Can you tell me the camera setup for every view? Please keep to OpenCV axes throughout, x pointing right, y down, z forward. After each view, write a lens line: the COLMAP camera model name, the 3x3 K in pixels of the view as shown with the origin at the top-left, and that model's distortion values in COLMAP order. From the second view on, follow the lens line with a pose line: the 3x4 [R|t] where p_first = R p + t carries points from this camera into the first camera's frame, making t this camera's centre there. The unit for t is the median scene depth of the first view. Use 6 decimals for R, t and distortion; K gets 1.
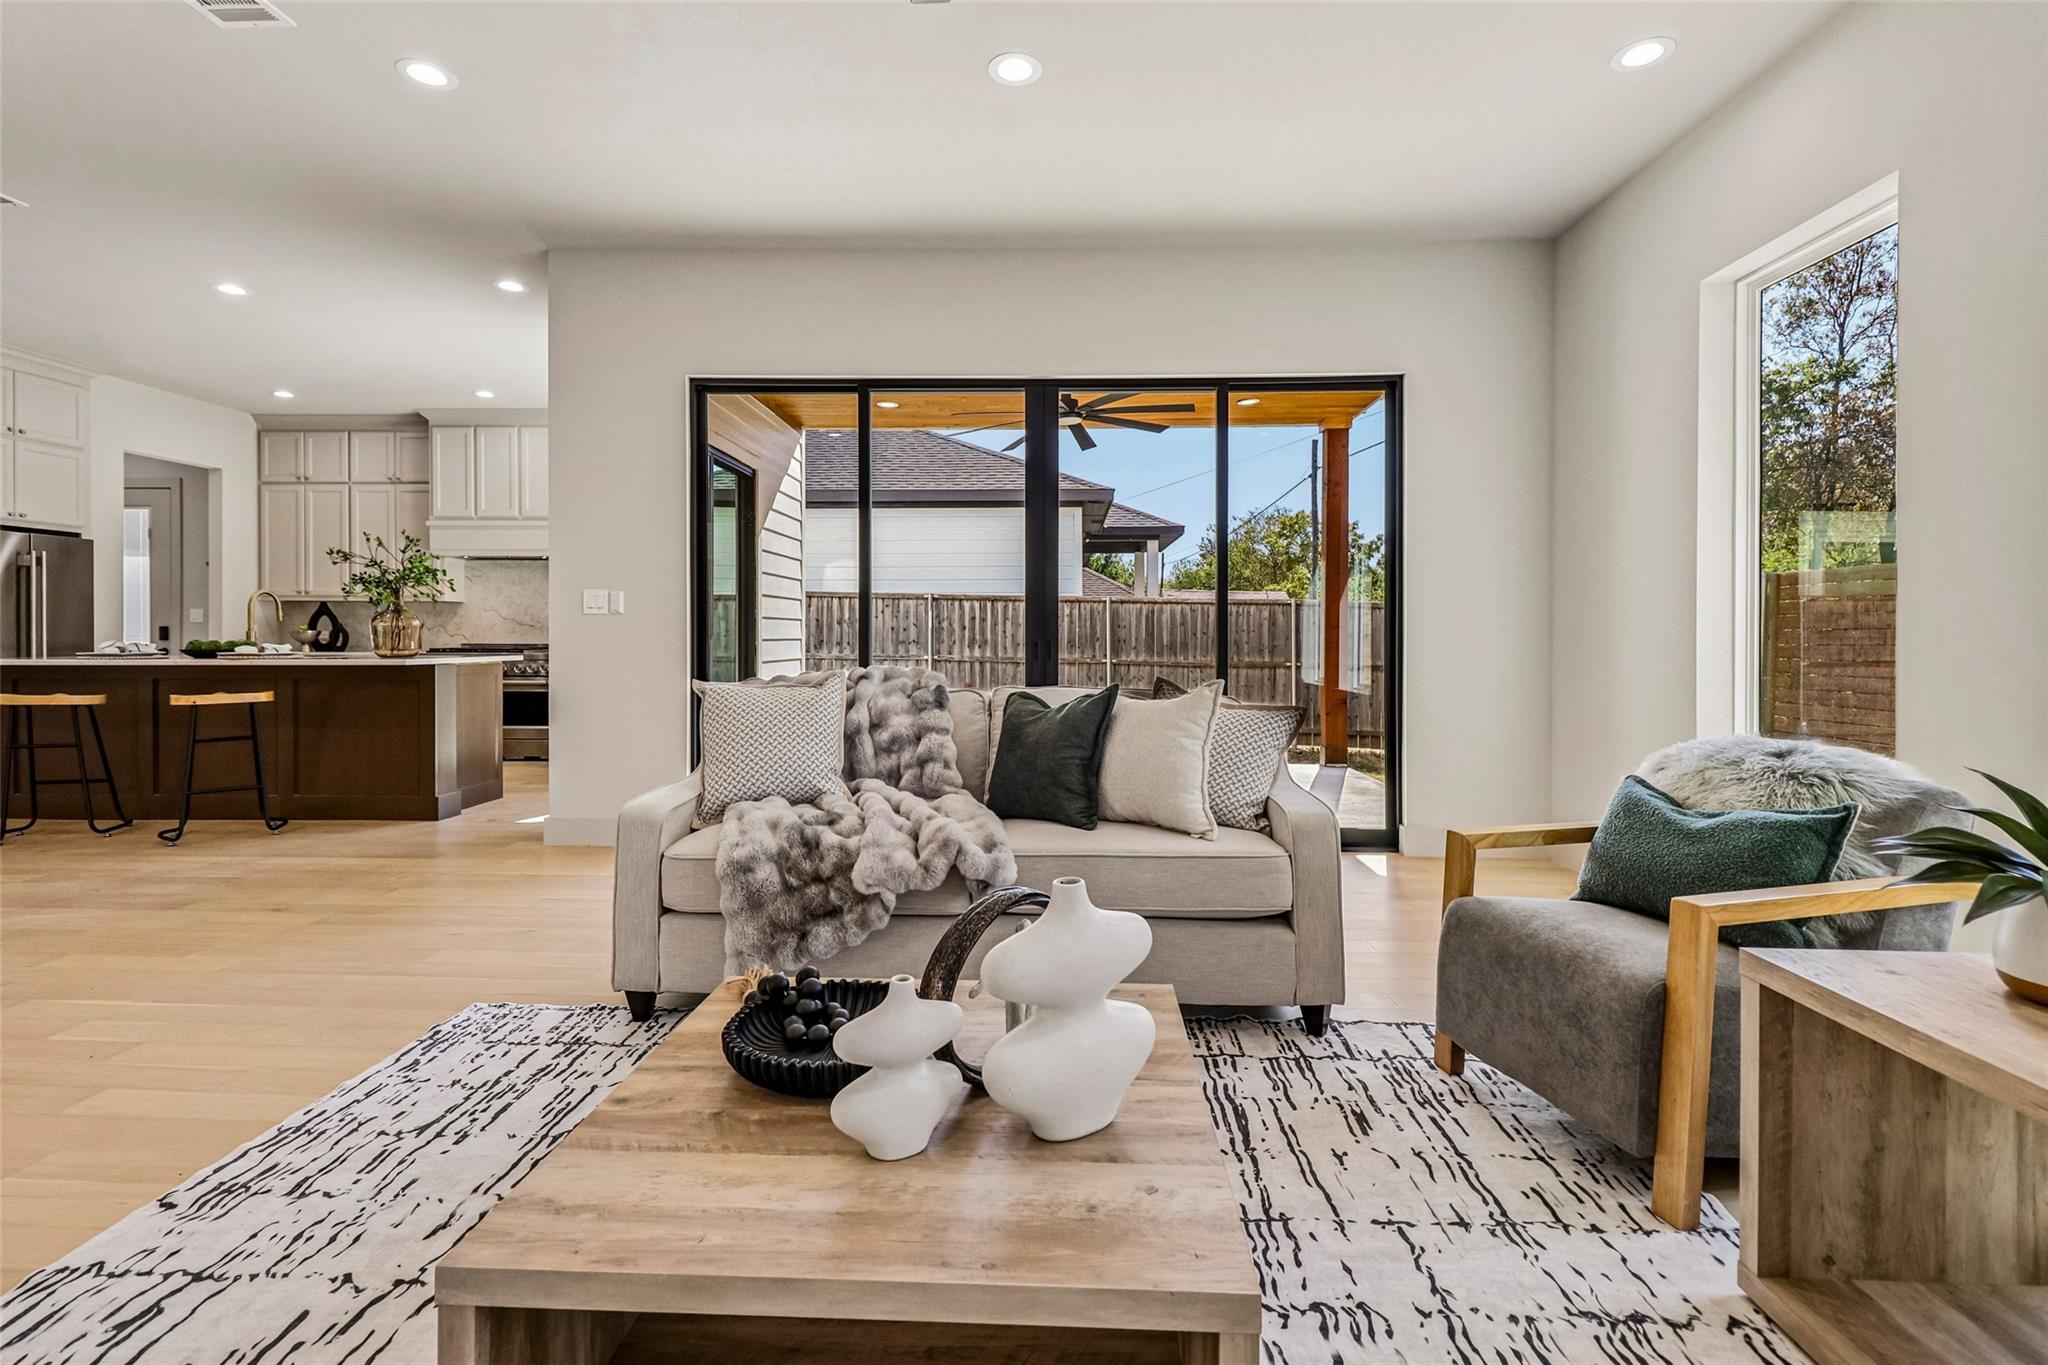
lens RADIAL K [[968.3, 0, 1012.6], [0, 968.3, 638.5], [0, 0, 1]] dist [-0.010953, -0.000655]
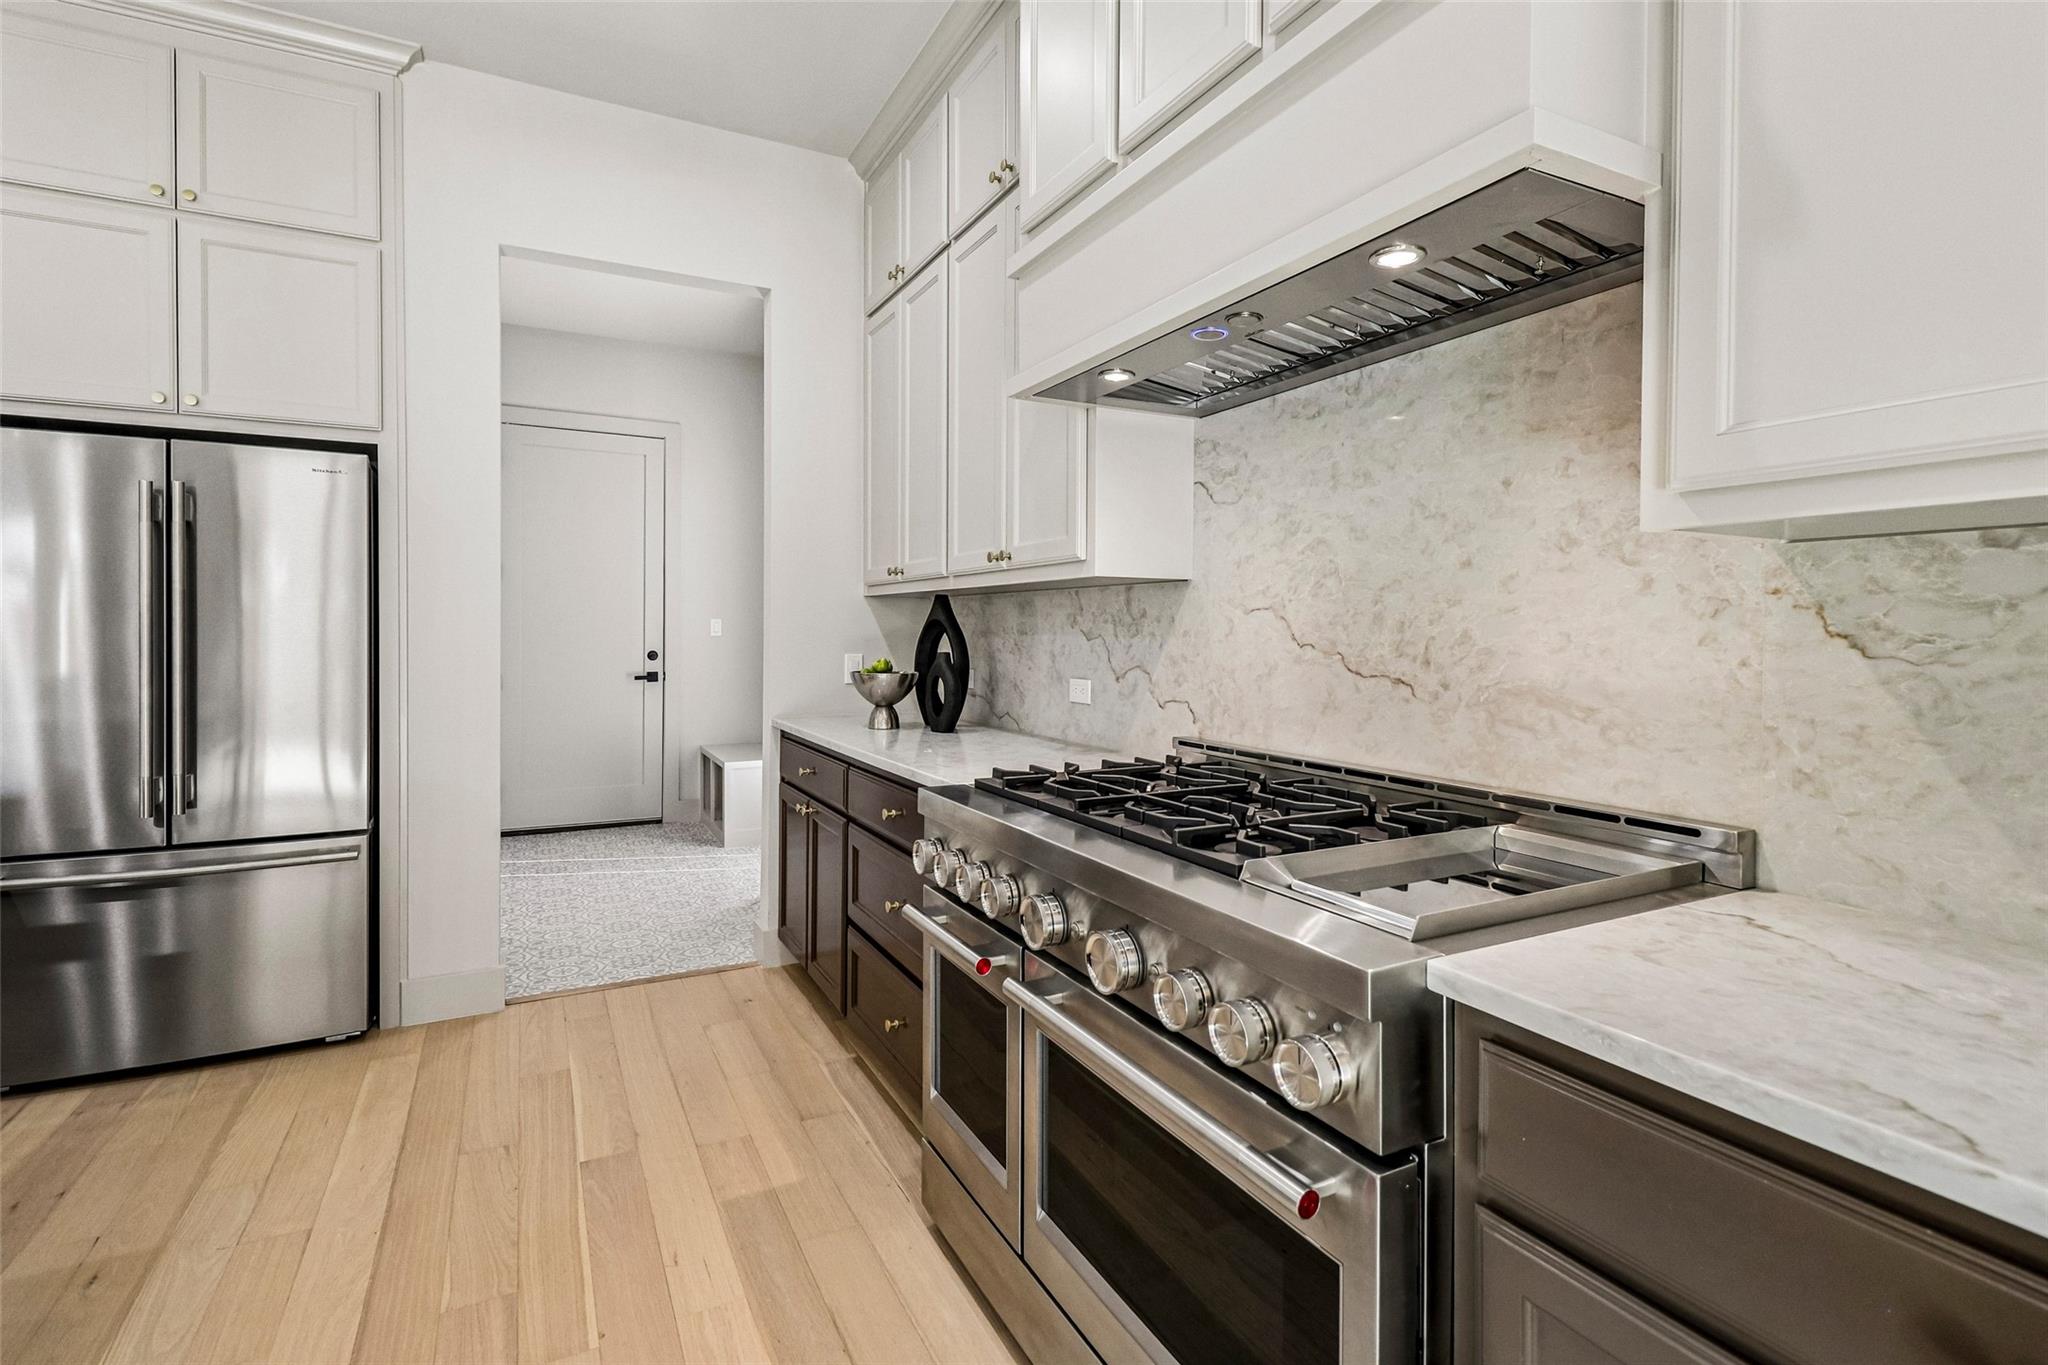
lens RADIAL K [[955.2, 0, 1031.9], [0, 955.2, 645.9], [0, 0, 1]] dist [0.026397, -0.015306]
pose [[0.495444, 0.014773, -0.868514, -0.368694], [-0.012778, 0.999871, 0.009719, -0.021871], [0.868546, 0.006282, 0.495569, 0.848895]]
